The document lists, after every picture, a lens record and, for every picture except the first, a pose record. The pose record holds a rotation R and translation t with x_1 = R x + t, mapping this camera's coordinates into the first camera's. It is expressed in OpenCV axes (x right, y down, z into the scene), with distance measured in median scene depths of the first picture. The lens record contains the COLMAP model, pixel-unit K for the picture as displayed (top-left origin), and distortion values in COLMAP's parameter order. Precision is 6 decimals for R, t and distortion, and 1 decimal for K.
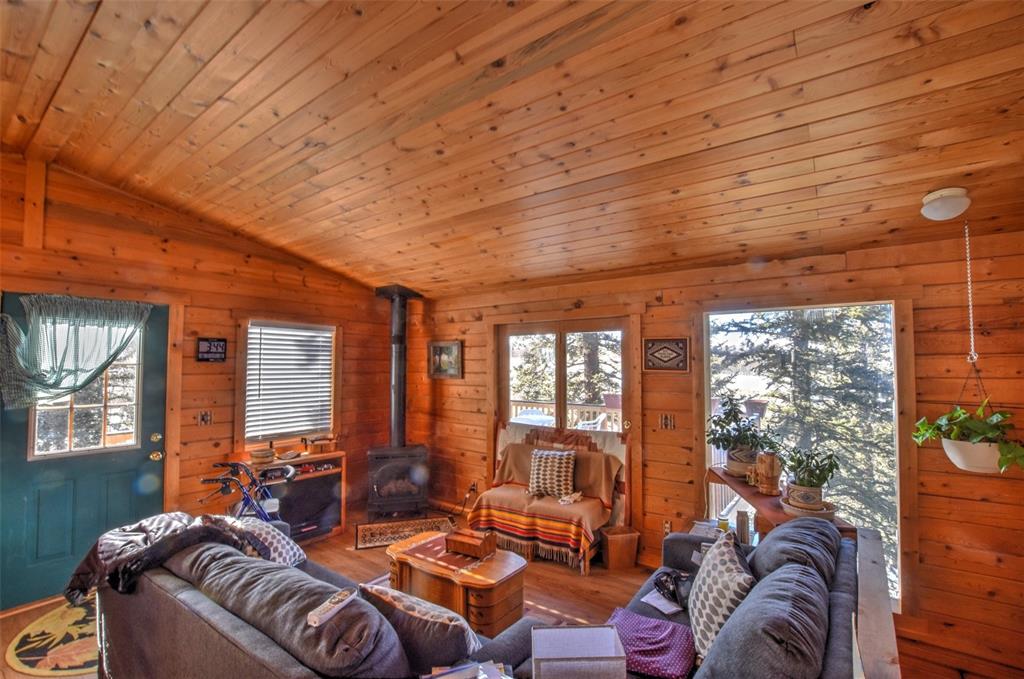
lens RADIAL K [[441.2, 0, 512.3], [0, 441.2, 347.2], [0, 0, 1]] dist [-0.030806, 0.005293]
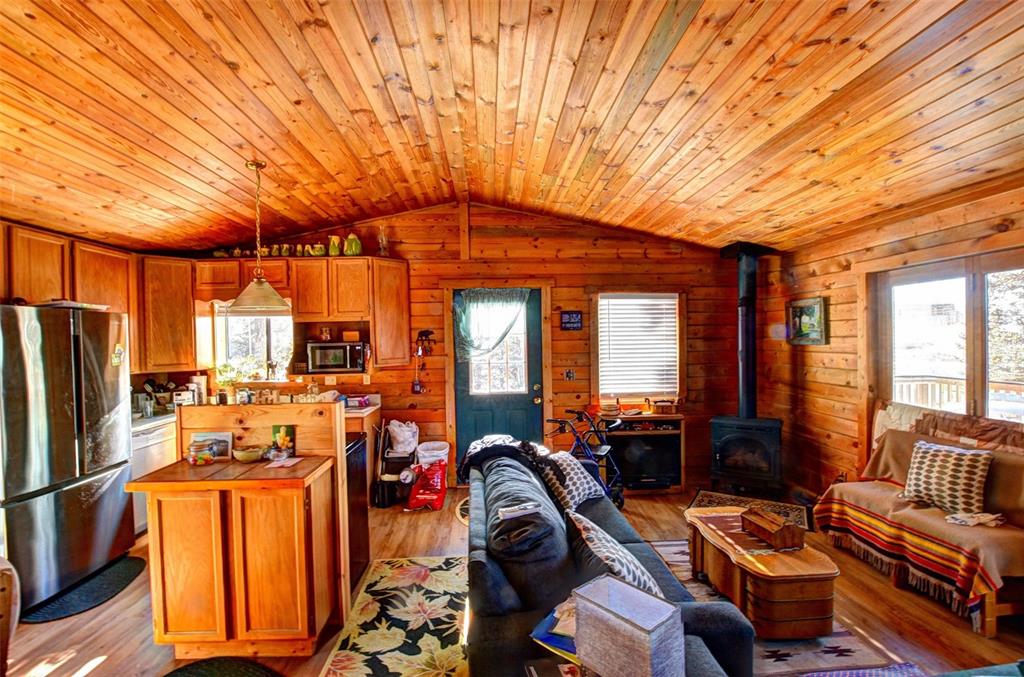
lens RADIAL K [[441.2, 0, 512.3], [0, 441.2, 346.2], [0, 0, 1]] dist [-0.030806, 0.005293]
pose [[0.648648, 0.002713, -0.761084, 0.154571], [0.048377, 0.997825, 0.044787, 0.014003], [0.759550, -0.065870, 0.647106, 0.048851]]
